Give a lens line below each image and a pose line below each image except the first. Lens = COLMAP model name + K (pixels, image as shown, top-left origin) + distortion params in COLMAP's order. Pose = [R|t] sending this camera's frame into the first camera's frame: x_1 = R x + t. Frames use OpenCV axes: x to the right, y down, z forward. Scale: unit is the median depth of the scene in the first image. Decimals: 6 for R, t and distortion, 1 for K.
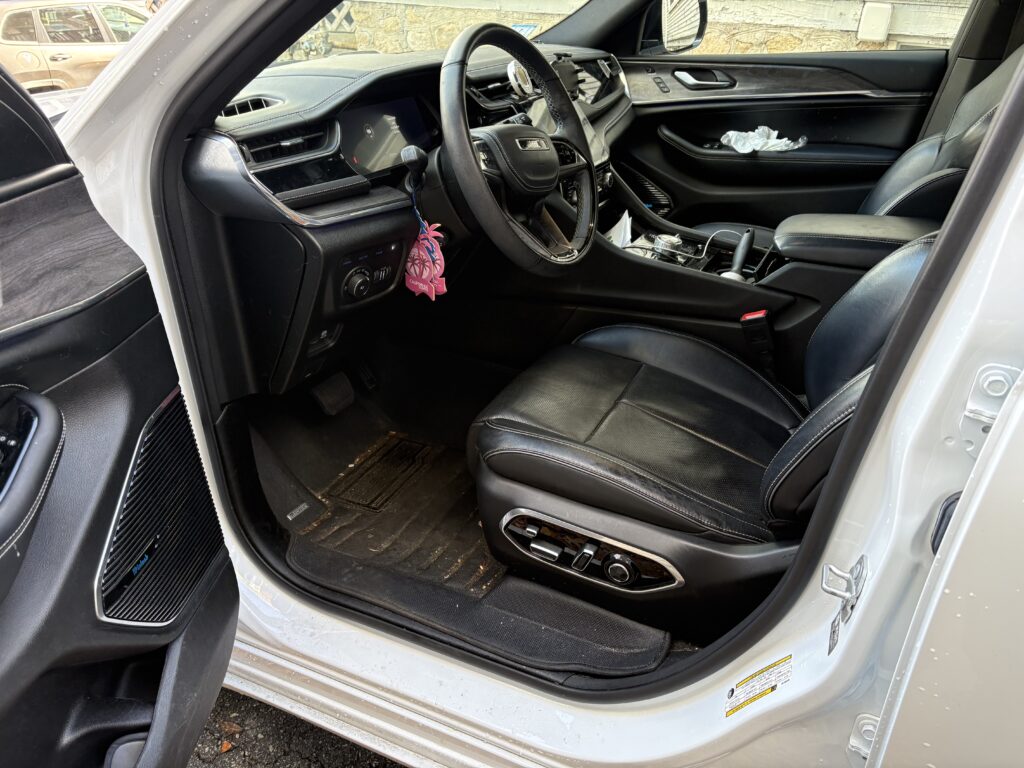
lens RADIAL K [[756.0, 0, 512.0], [0, 756.0, 384.0], [0, 0, 1]] dist [-0.000700, -0.004820]
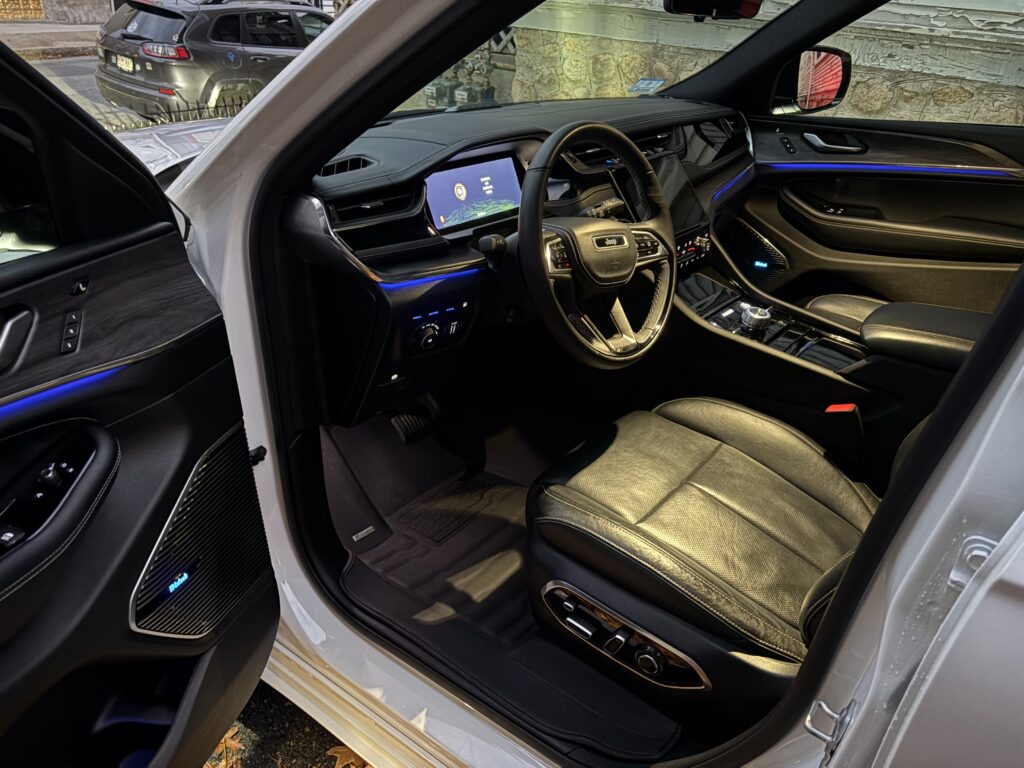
lens RADIAL K [[755.3, 0, 512.0], [0, 755.3, 384.0], [0, 0, 1]] dist [0.032789, 0.002294]
pose [[0.978757, 0.117815, -0.167790, 0.106238], [-0.121930, 0.992434, -0.014400, -0.070049], [0.164824, 0.034553, 0.985718, -0.027279]]
